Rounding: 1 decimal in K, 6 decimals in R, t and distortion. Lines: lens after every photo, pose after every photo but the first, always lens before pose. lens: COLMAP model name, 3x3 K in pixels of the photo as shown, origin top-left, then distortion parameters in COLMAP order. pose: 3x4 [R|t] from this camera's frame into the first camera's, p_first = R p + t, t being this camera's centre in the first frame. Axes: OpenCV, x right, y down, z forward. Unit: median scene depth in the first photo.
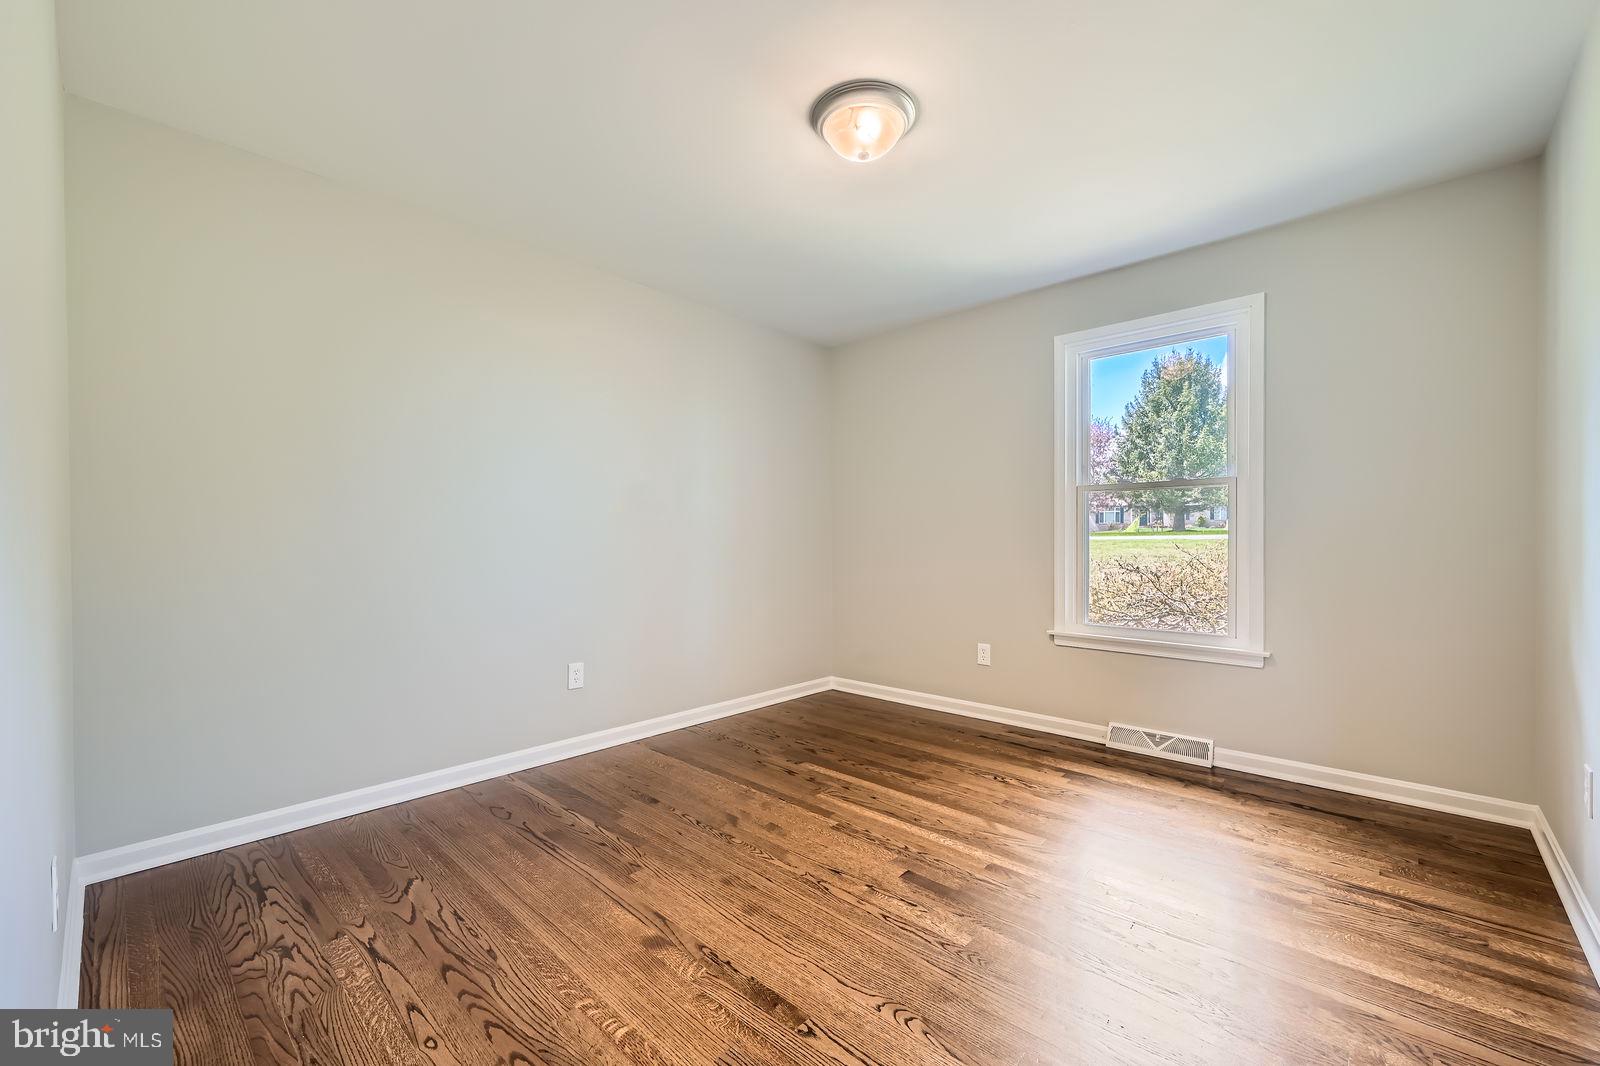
lens RADIAL K [[636.9, 0, 804.6], [0, 636.9, 549.1], [0, 0, 1]] dist [0.002094, 0.000272]
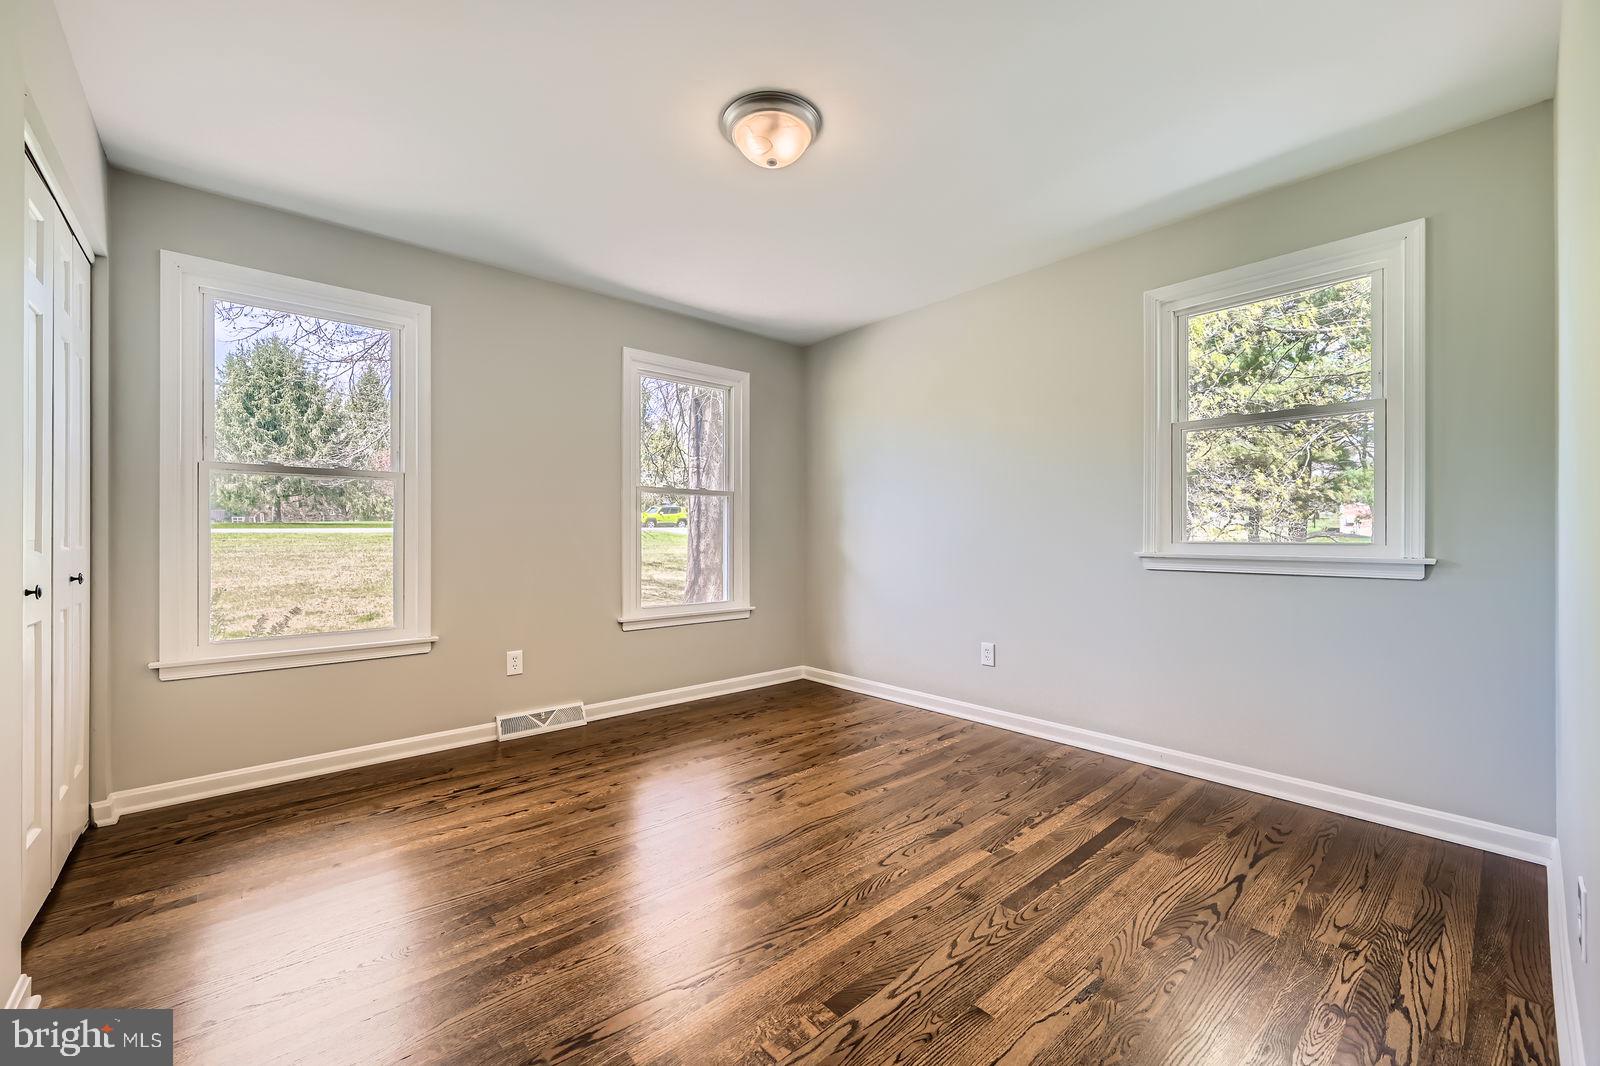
lens RADIAL K [[636.9, 0, 797.6], [0, 636.9, 521.3], [0, 0, 1]] dist [0.002094, 0.000272]
pose [[0.106299, 0.018810, 0.994156, -0.490212], [0.014101, 0.999692, -0.020423, -0.006940], [-0.994234, 0.016190, 0.106001, 0.447303]]
